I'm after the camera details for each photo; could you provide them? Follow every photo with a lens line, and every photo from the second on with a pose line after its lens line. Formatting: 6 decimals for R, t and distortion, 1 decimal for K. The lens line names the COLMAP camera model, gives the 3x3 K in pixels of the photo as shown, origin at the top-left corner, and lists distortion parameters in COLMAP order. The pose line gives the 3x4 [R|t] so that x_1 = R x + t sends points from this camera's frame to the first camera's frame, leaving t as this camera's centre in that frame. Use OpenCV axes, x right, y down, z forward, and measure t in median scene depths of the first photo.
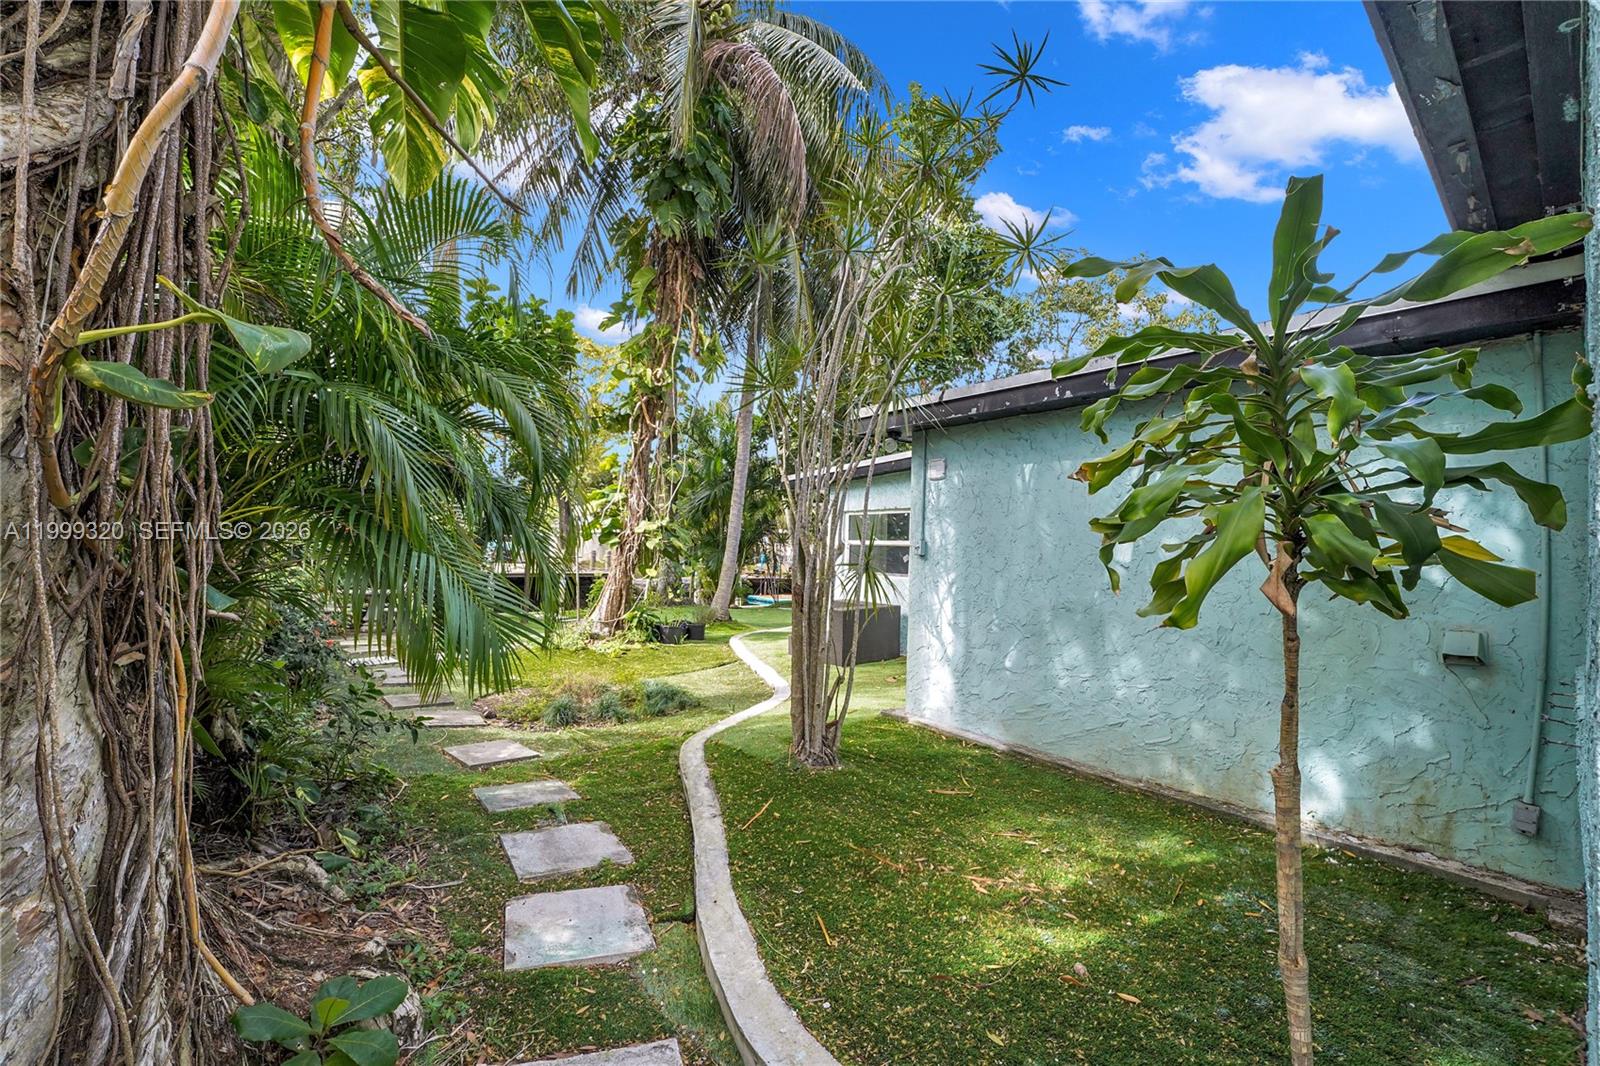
lens RADIAL K [[662.1, 0, 805.4], [0, 662.1, 534.9], [0, 0, 1]] dist [-0.023986, -0.000127]
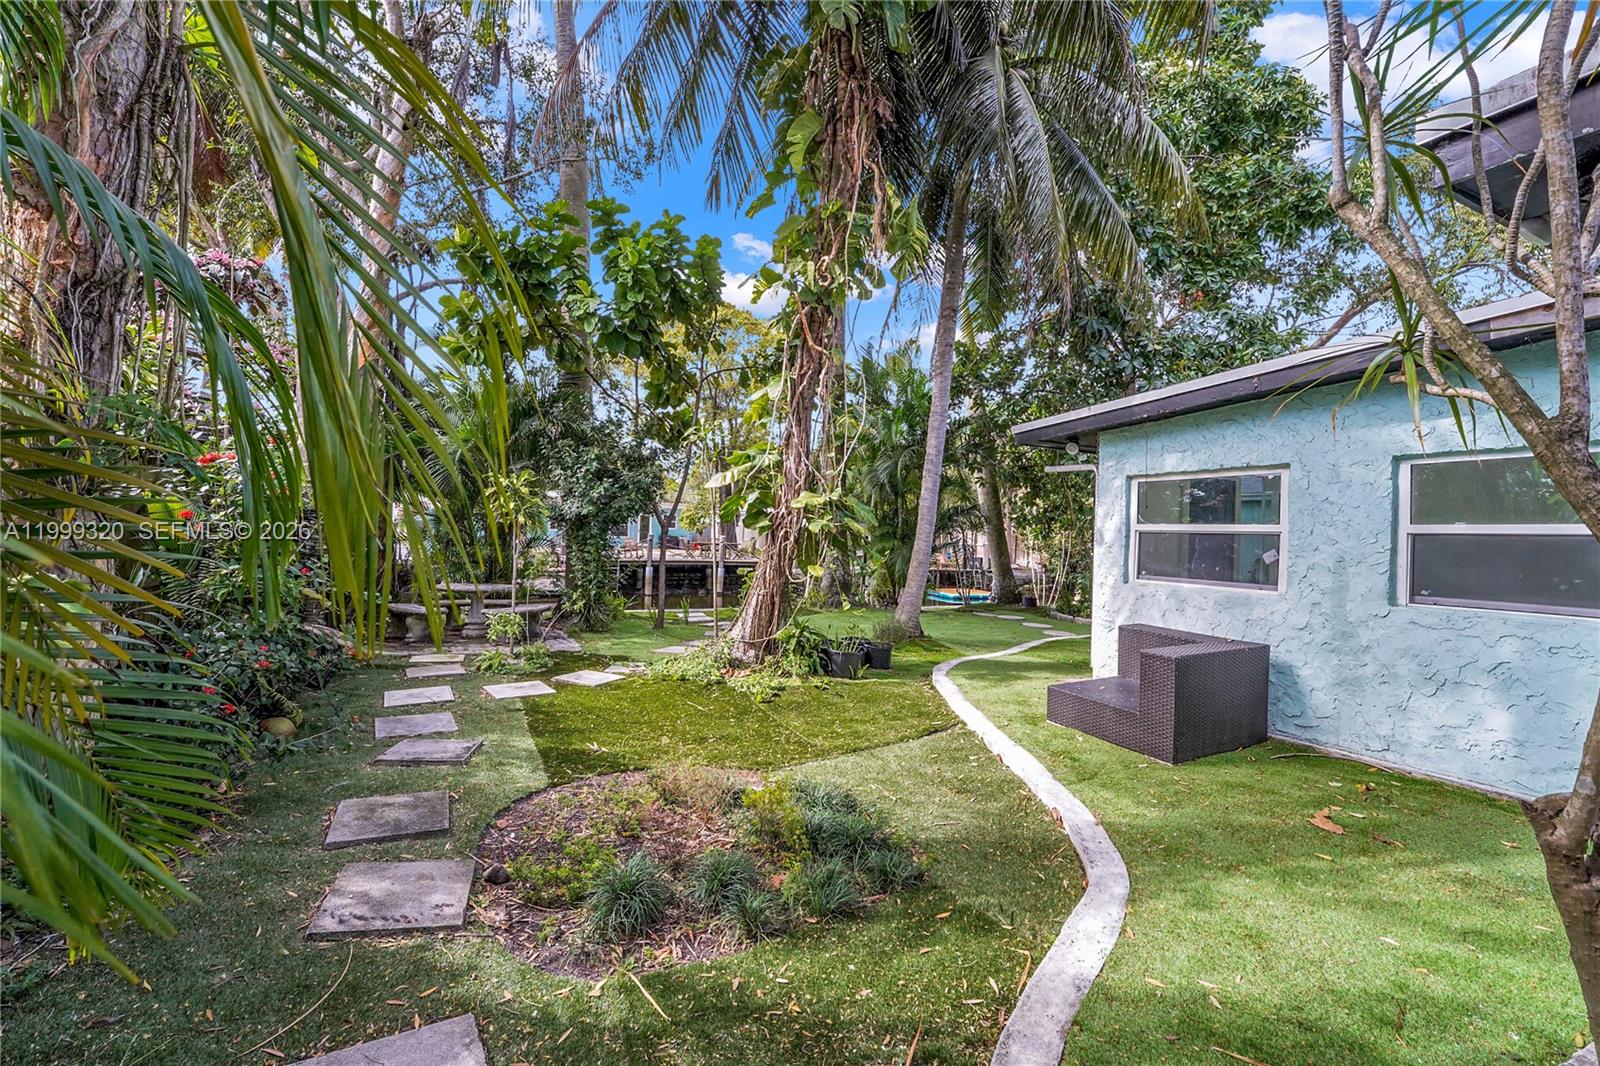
lens RADIAL K [[675.5, 0, 800.6], [0, 675.5, 527.0], [0, 0, 1]] dist [-0.000325, -0.000006]
pose [[0.968746, 0.001316, -0.248052, -0.077024], [0.001445, 0.999939, 0.010950, 0.004608], [0.248051, -0.010966, 0.968685, 0.327533]]
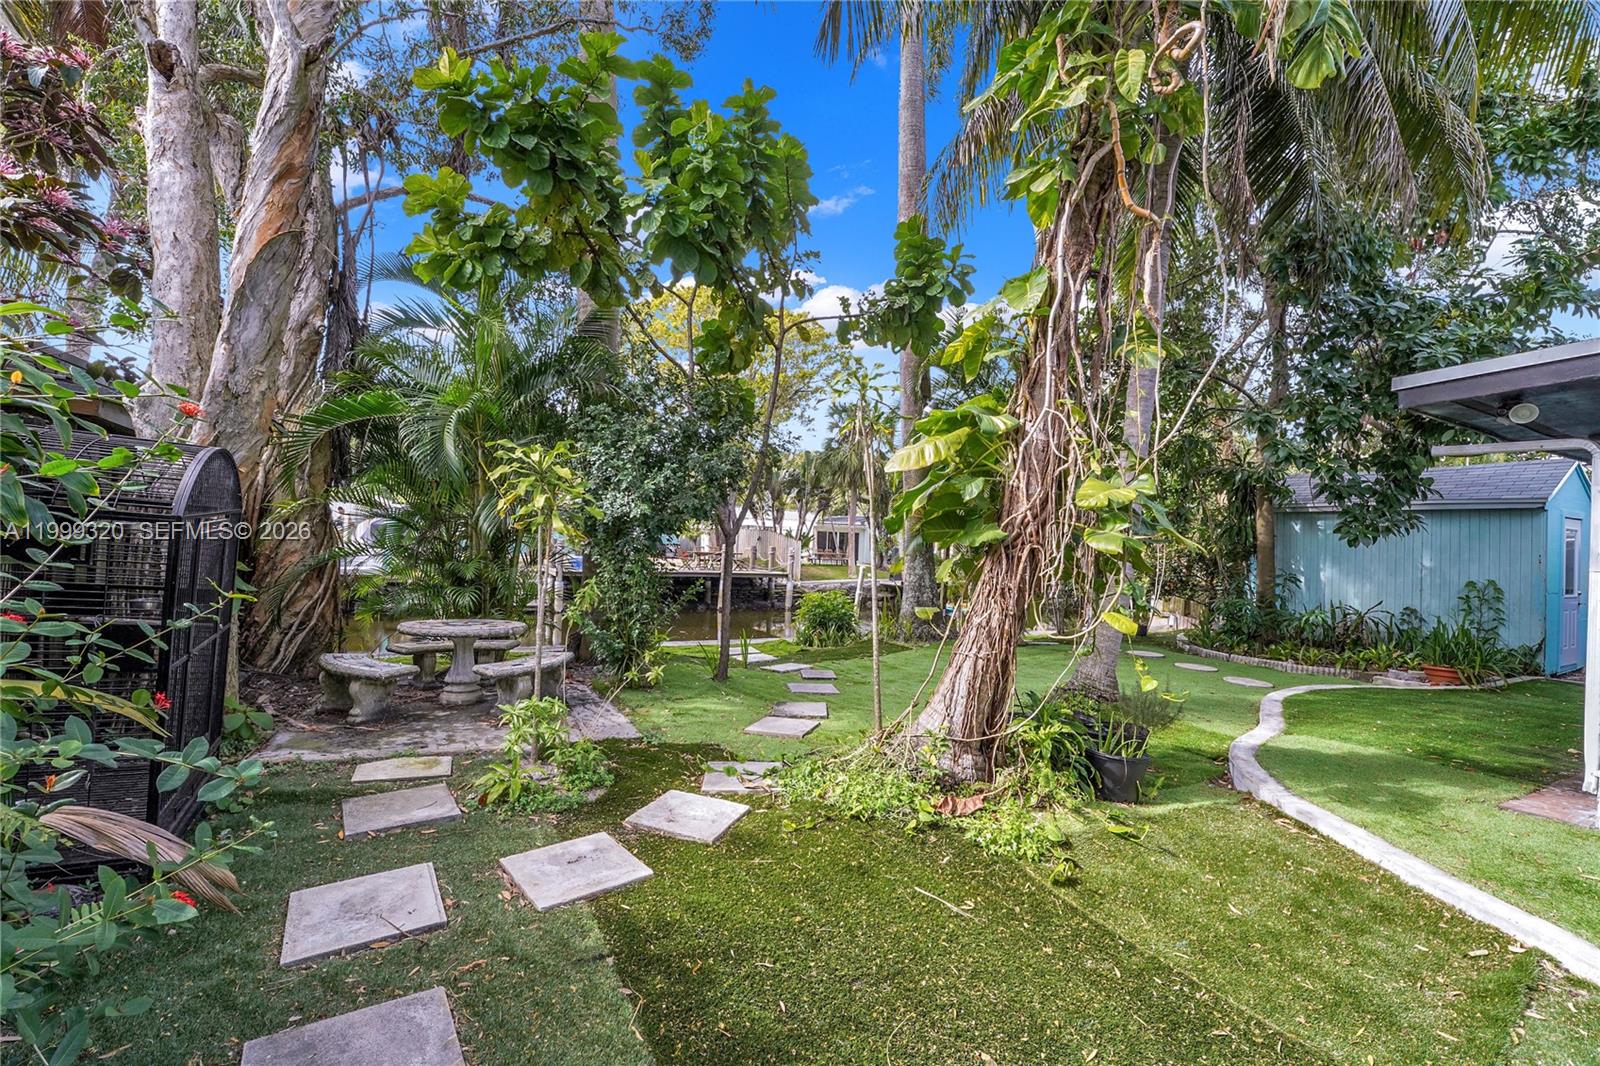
lens RADIAL K [[662.1, 0, 805.4], [0, 662.1, 534.9], [0, 0, 1]] dist [-0.023986, -0.000127]
pose [[0.982505, 0.013114, -0.185772, -0.320597], [-0.011098, 0.999868, 0.011888, 0.004779], [0.185903, -0.009619, 0.982521, 0.586145]]
